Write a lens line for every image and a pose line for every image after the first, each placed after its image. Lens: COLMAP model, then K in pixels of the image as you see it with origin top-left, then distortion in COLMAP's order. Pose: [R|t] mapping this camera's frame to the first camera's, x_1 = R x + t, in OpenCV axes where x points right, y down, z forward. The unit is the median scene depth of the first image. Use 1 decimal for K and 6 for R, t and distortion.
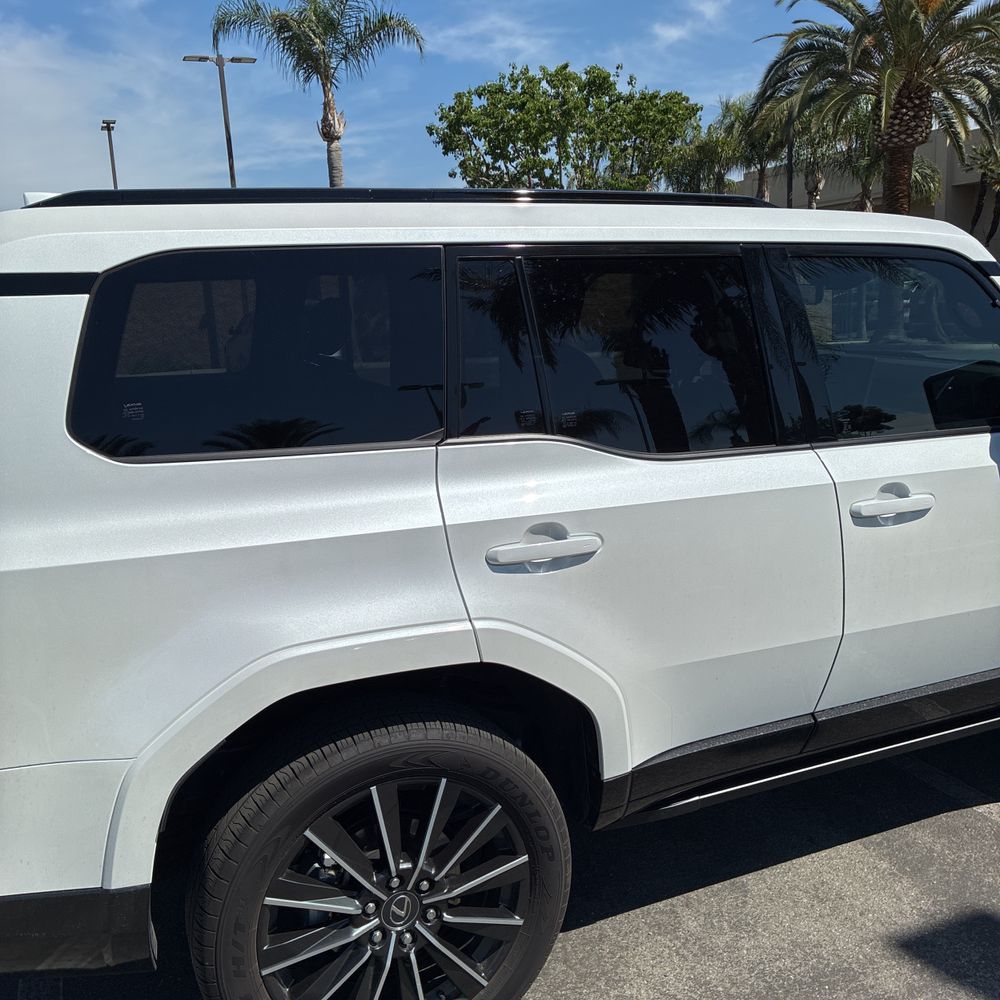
lens RADIAL K [[1021.0, 0, 493.7], [0, 1021.0, 494.9], [0, 0, 1]] dist [0.019933, 0.000000]
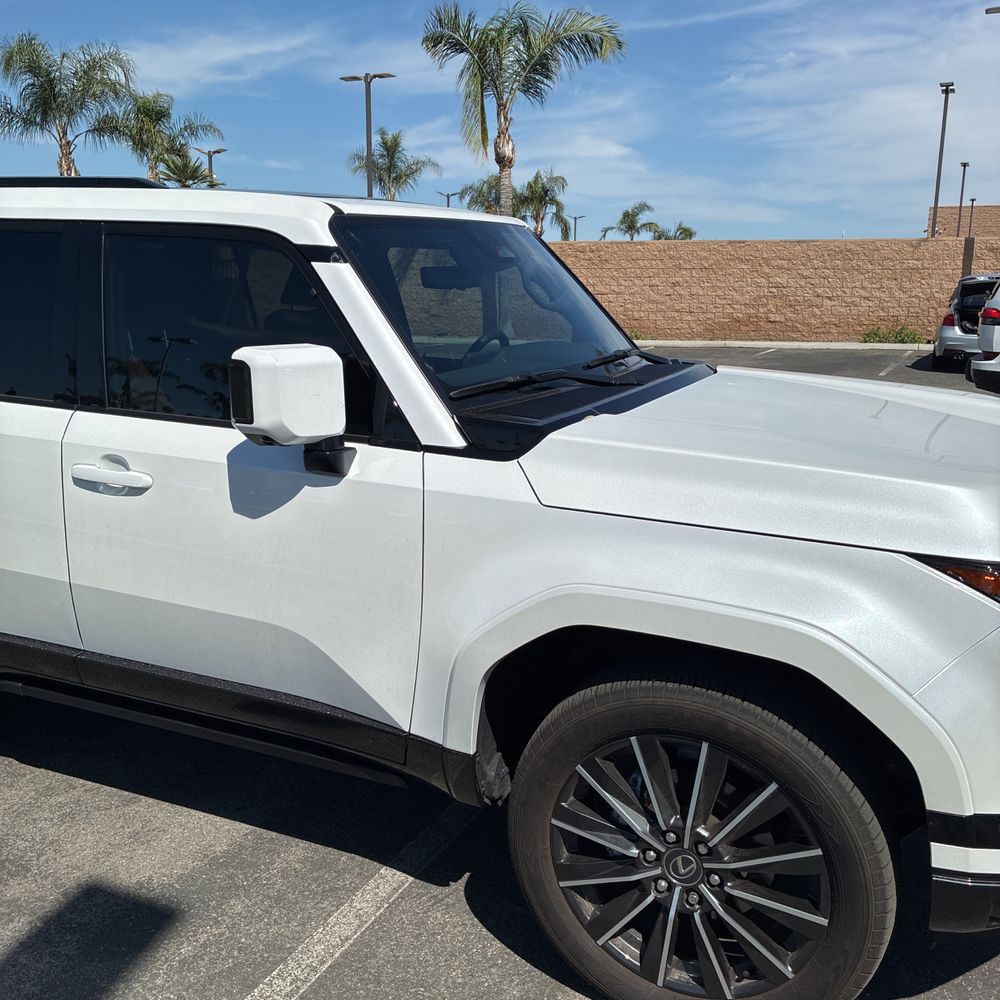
lens RADIAL K [[1021.0, 0, 505.9], [0, 1021.0, 491.7], [0, 0, 1]] dist [0.019933, 0.000000]
pose [[0.665054, 0.200955, -0.719250, 1.403753], [-0.180644, 0.977802, 0.106161, -0.156670], [0.724618, 0.059326, 0.686593, 0.573454]]
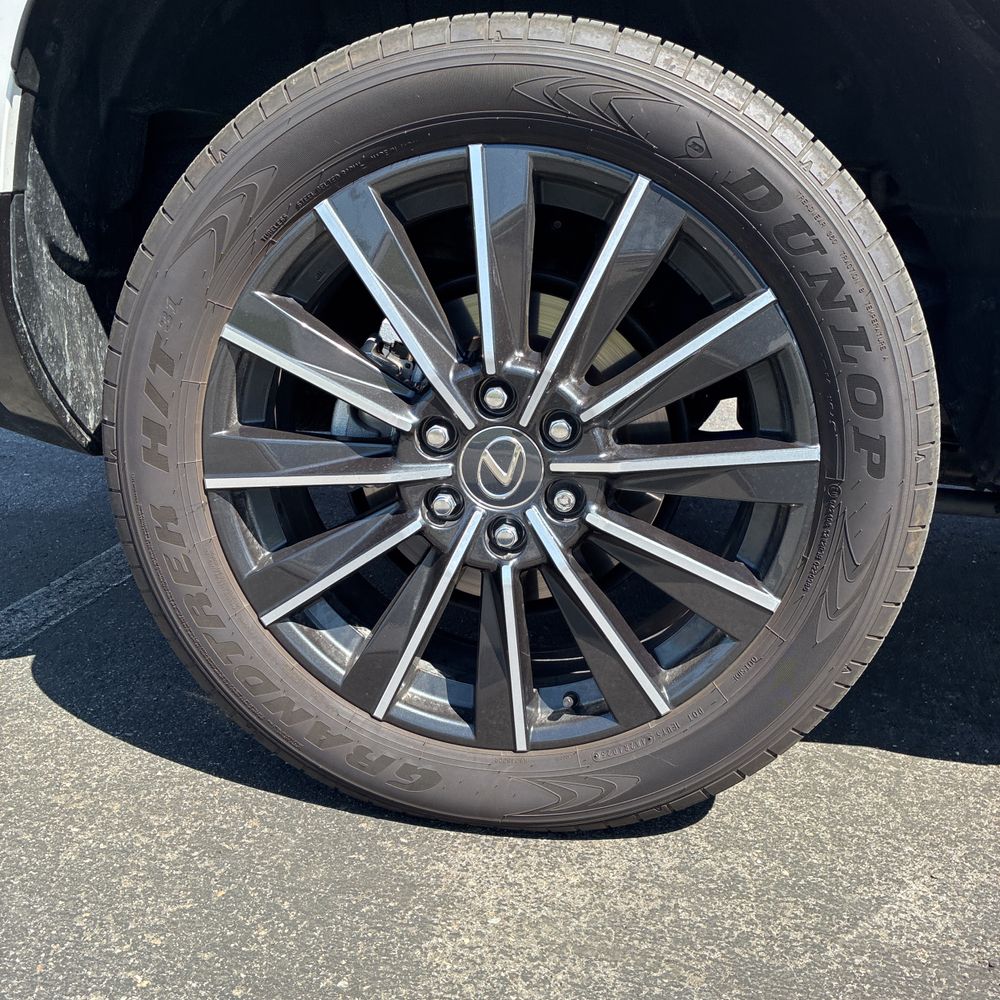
lens RADIAL K [[1021.0, 0, 501.7], [0, 1021.0, 494.0], [0, 0, 1]] dist [0.019933, 0.000000]
pose [[0.855209, 0.223288, -0.467718, 0.108705], [-0.203115, 0.974642, 0.093903, 0.317470], [0.476825, 0.014694, 0.878876, 0.504982]]
